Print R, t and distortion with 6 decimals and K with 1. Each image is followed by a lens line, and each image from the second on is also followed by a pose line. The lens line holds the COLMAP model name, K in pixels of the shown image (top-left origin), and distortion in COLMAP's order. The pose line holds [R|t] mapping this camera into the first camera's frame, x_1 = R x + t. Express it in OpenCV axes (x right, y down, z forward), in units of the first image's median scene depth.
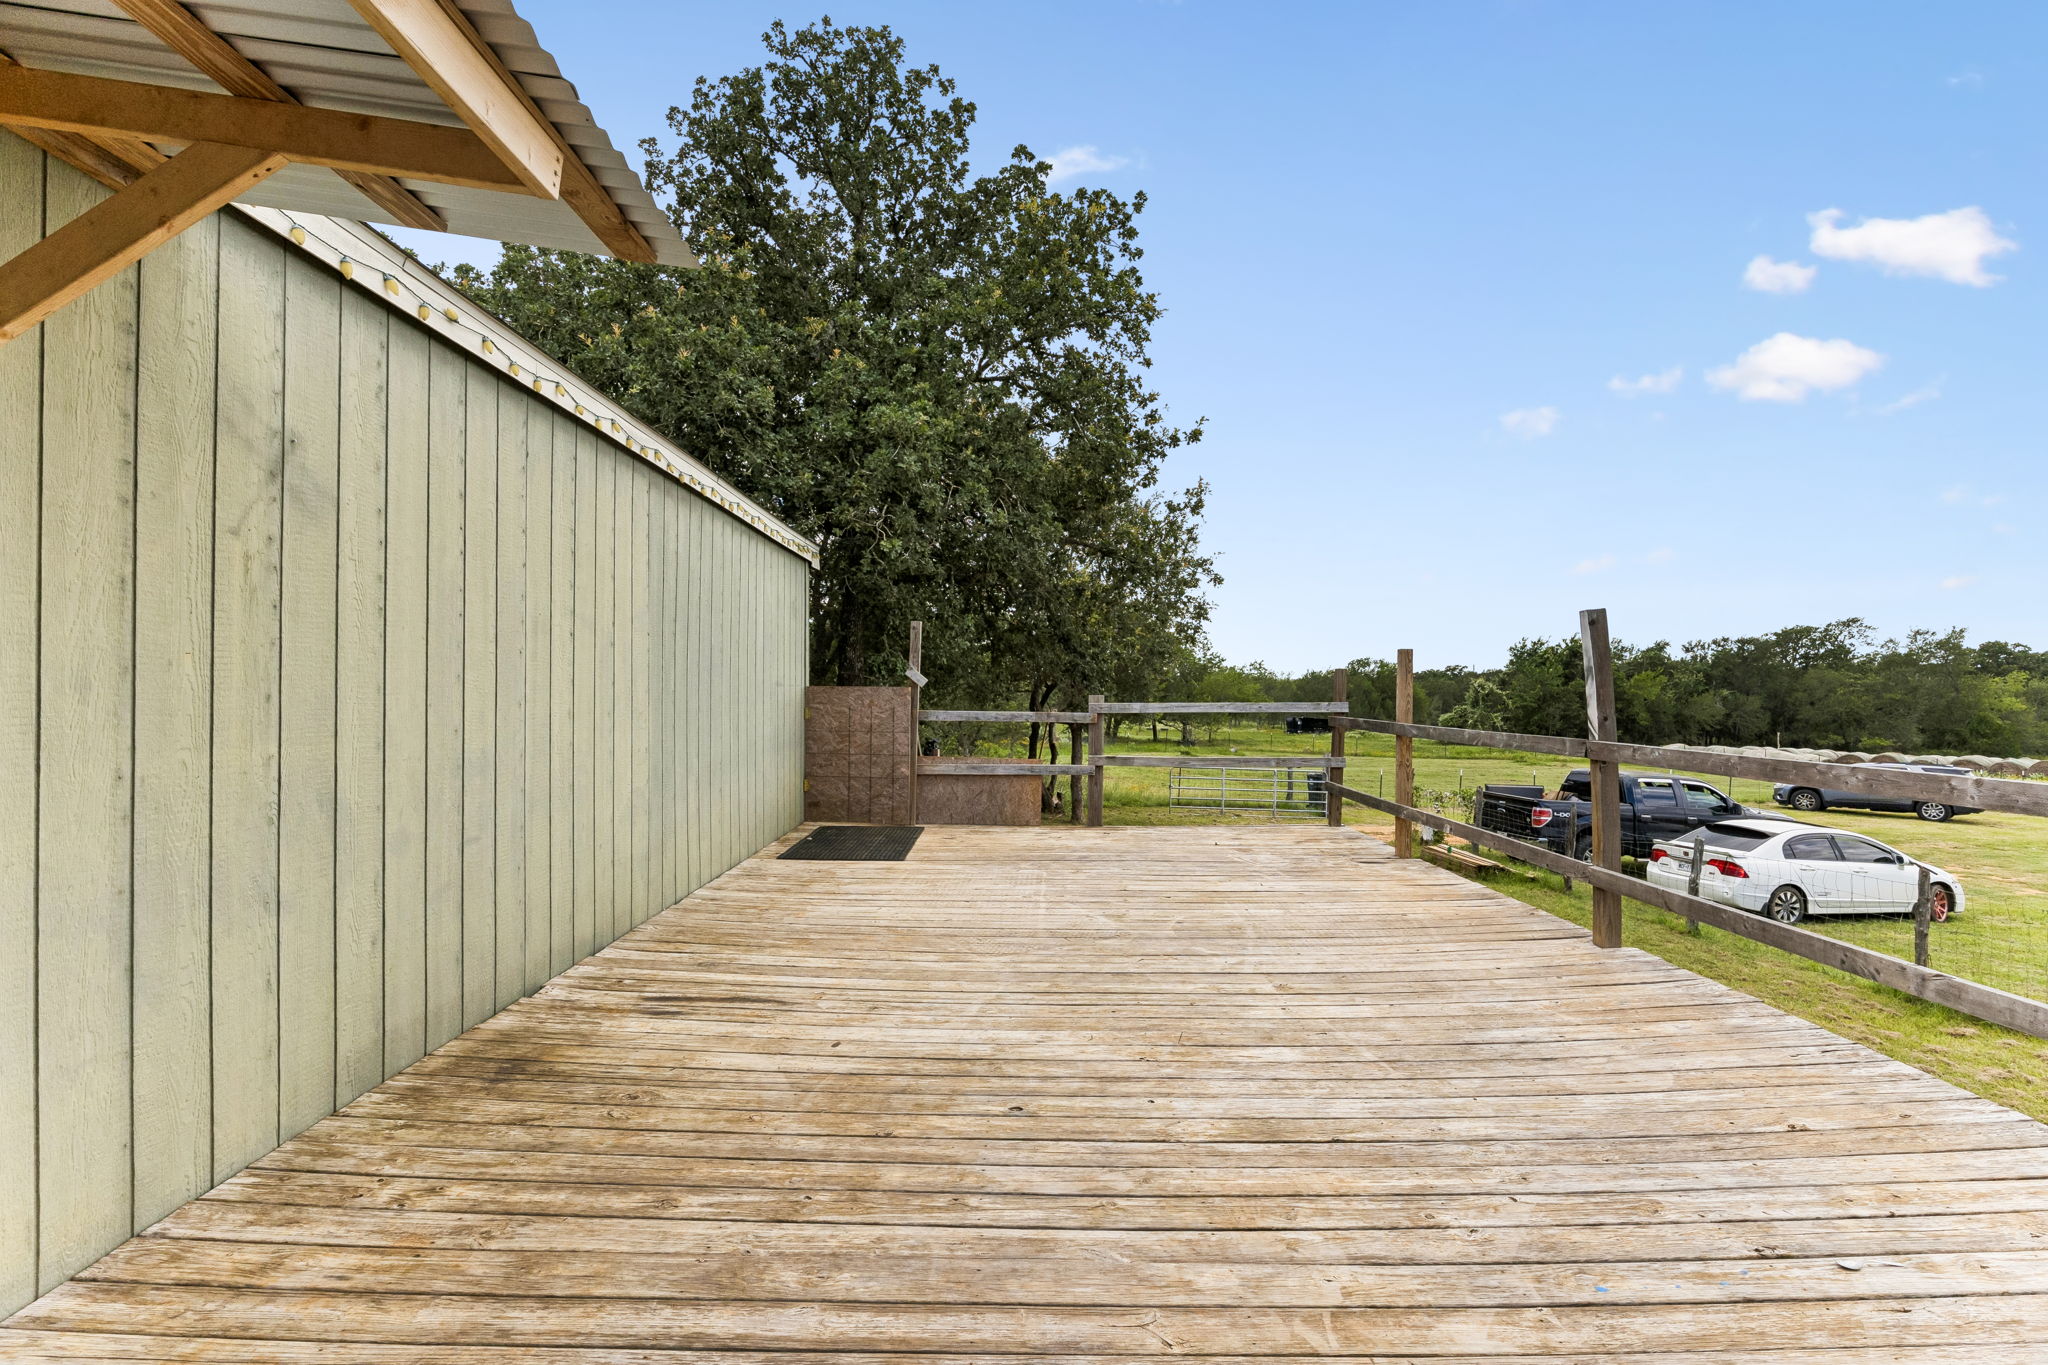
lens RADIAL K [[932.8, 0, 1024.7], [0, 932.8, 669.7], [0, 0, 1]] dist [0.002933, -0.001438]
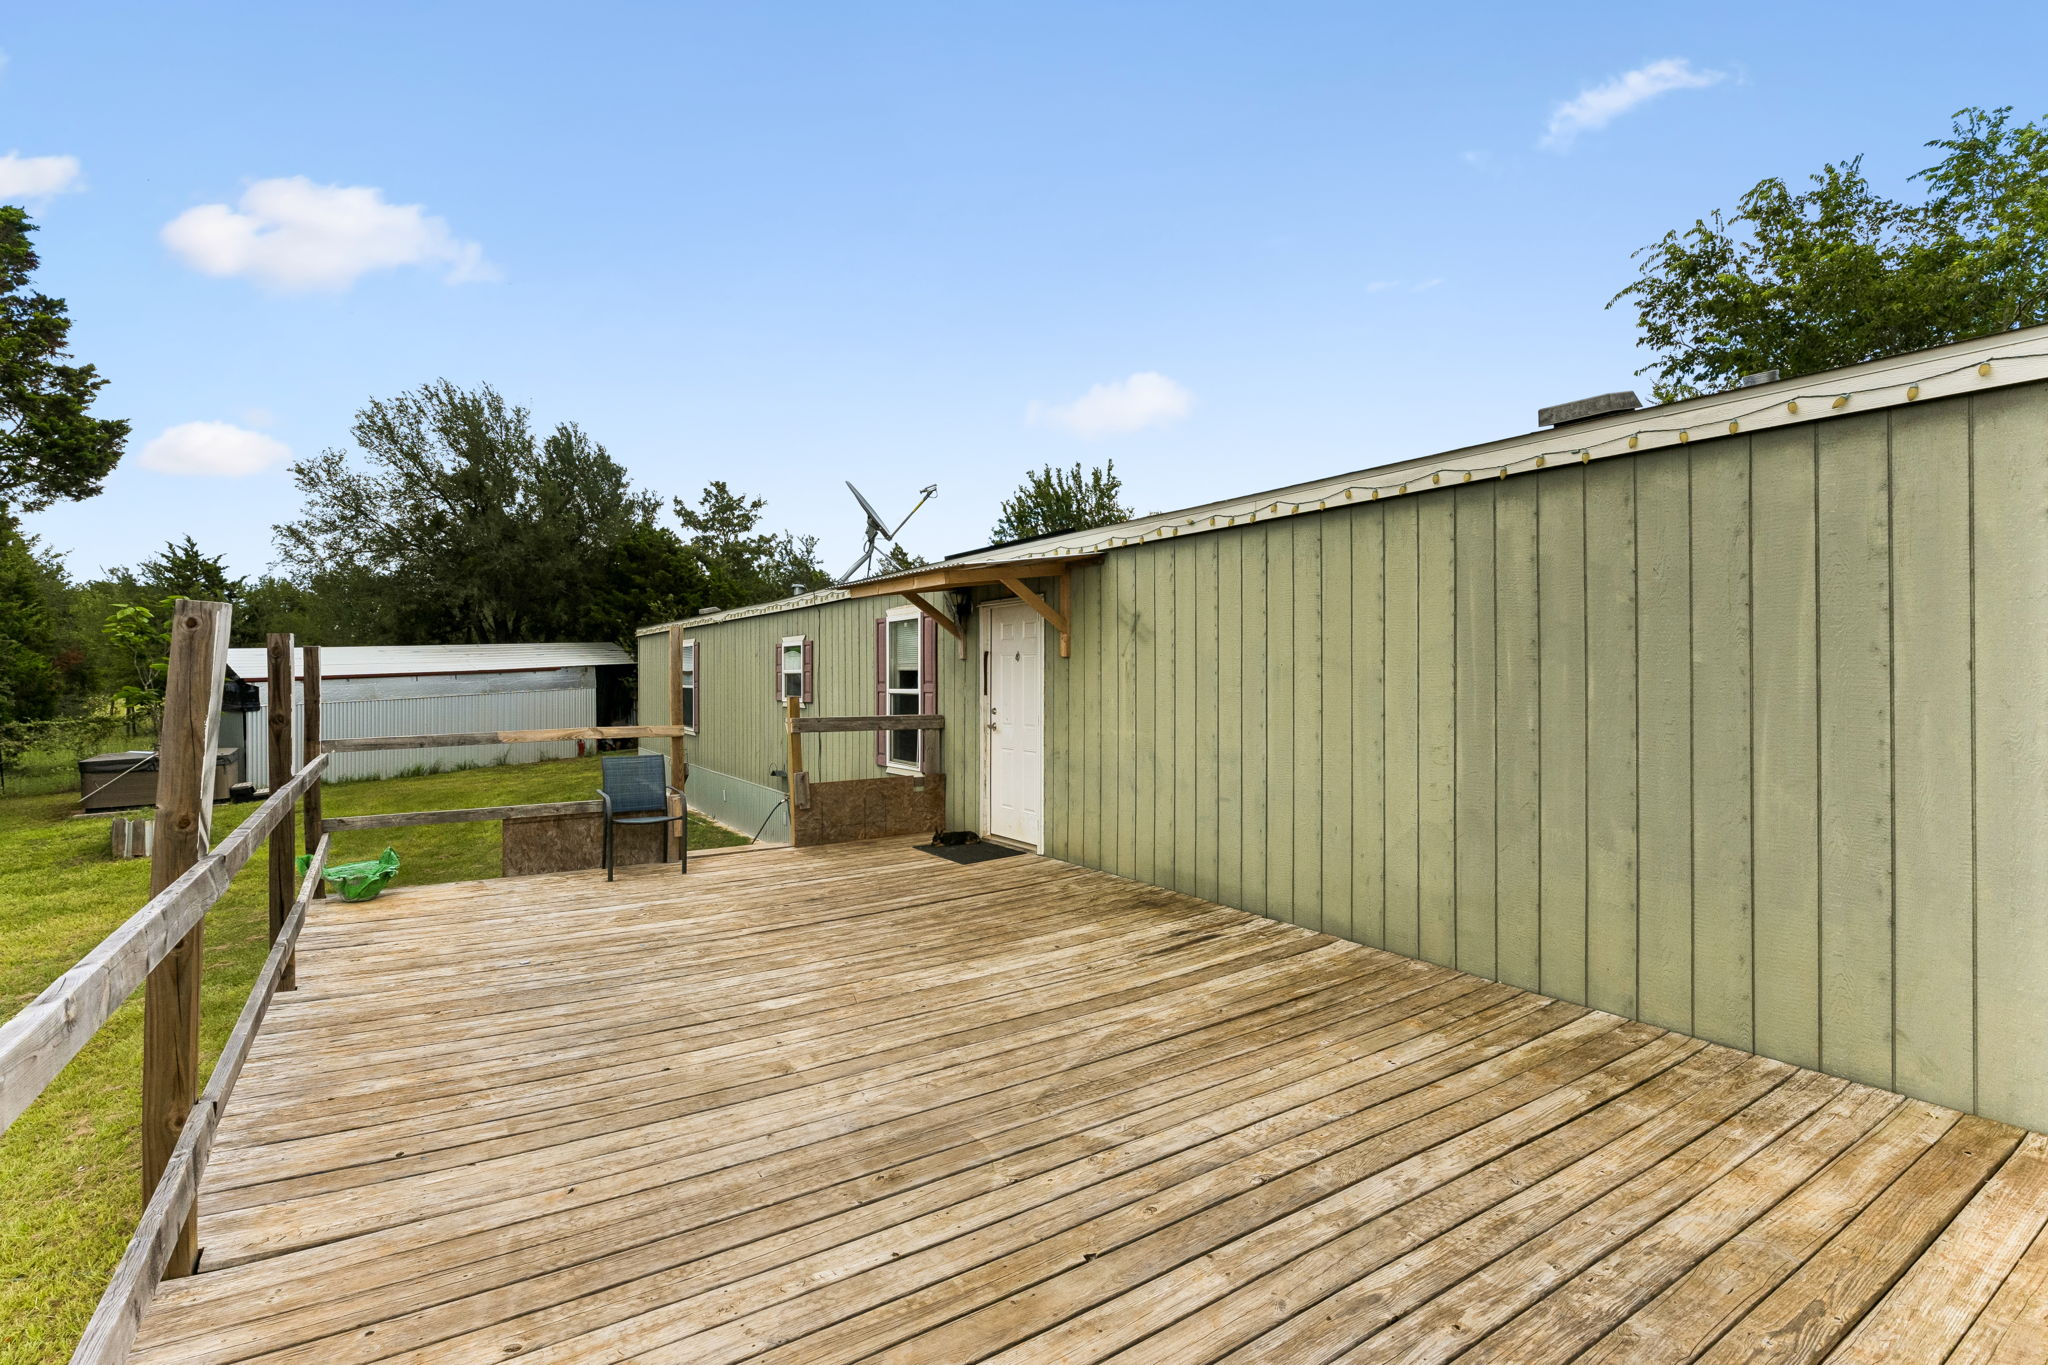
lens RADIAL K [[932.8, 0, 1020.7], [0, 932.8, 700.8], [0, 0, 1]] dist [0.002933, -0.001438]
pose [[-0.840528, 0.008800, -0.541697, 0.769825], [0.009298, 0.999955, 0.001817, -0.011856], [0.541689, -0.003510, -0.840572, 2.548190]]
